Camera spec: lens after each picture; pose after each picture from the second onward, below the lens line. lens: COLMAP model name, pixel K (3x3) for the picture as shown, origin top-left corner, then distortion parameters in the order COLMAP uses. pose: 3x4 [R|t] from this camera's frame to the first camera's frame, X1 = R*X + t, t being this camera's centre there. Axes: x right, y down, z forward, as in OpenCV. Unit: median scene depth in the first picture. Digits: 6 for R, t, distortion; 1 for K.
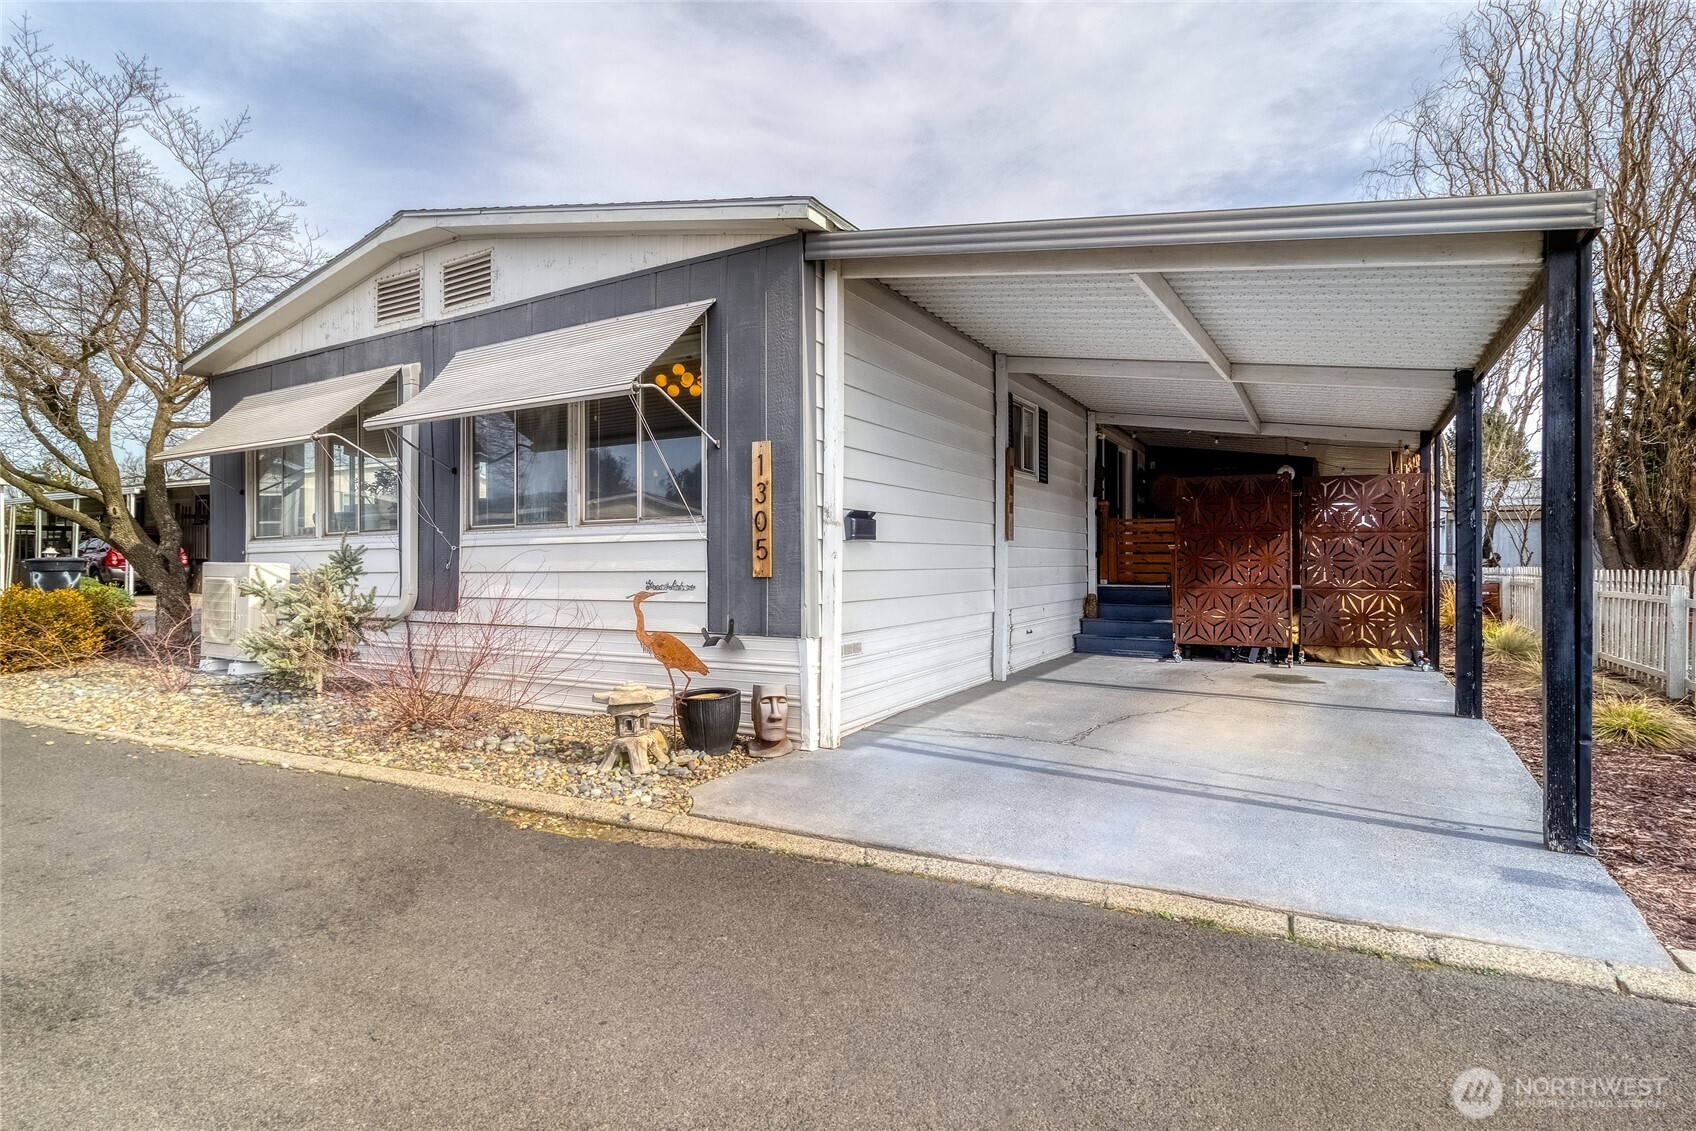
lens RADIAL K [[768.3, 0, 875.3], [0, 768.3, 557.6], [0, 0, 1]] dist [0.003124, 0.000192]
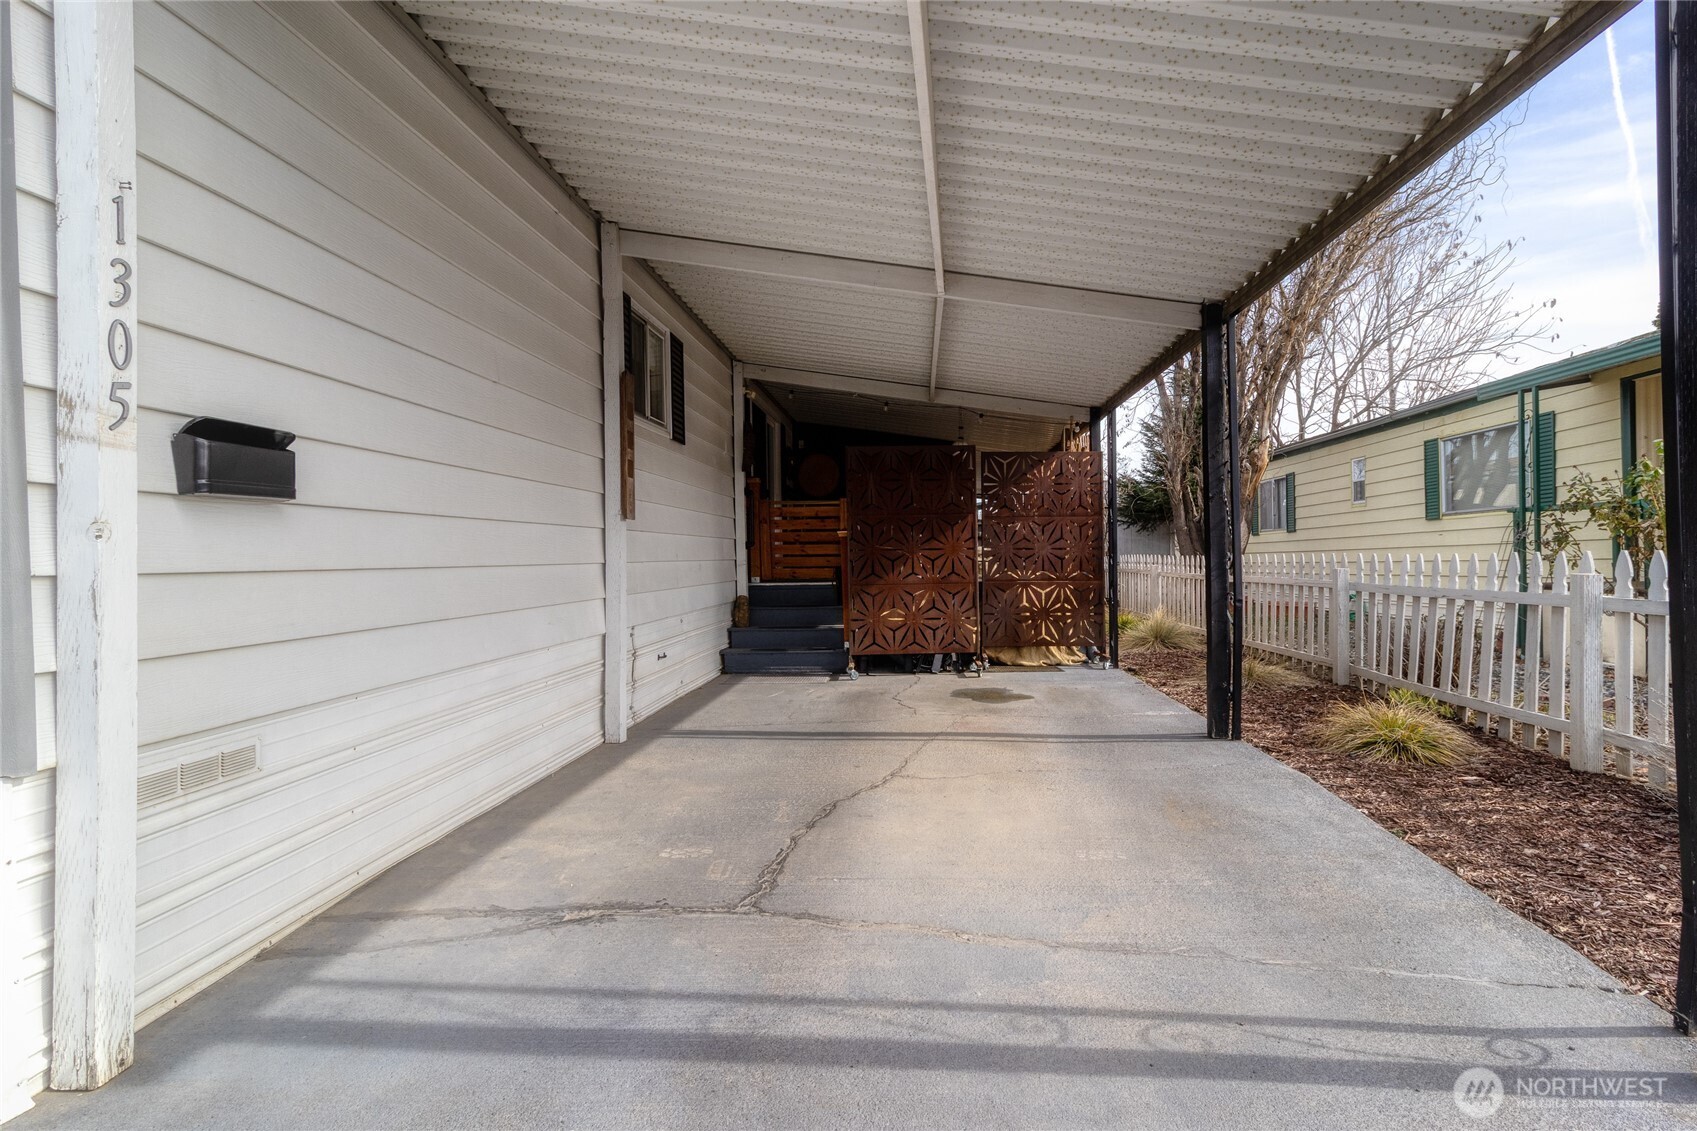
lens RADIAL K [[768.8, 0, 875.8], [0, 768.8, 557.6], [0, 0, 1]] dist [0.003124, 0.000192]
pose [[0.889527, -0.014092, 0.456666, 0.057820], [0.012576, 0.999901, 0.006360, 0.006722], [-0.456710, 0.000085, 0.889616, 0.298999]]
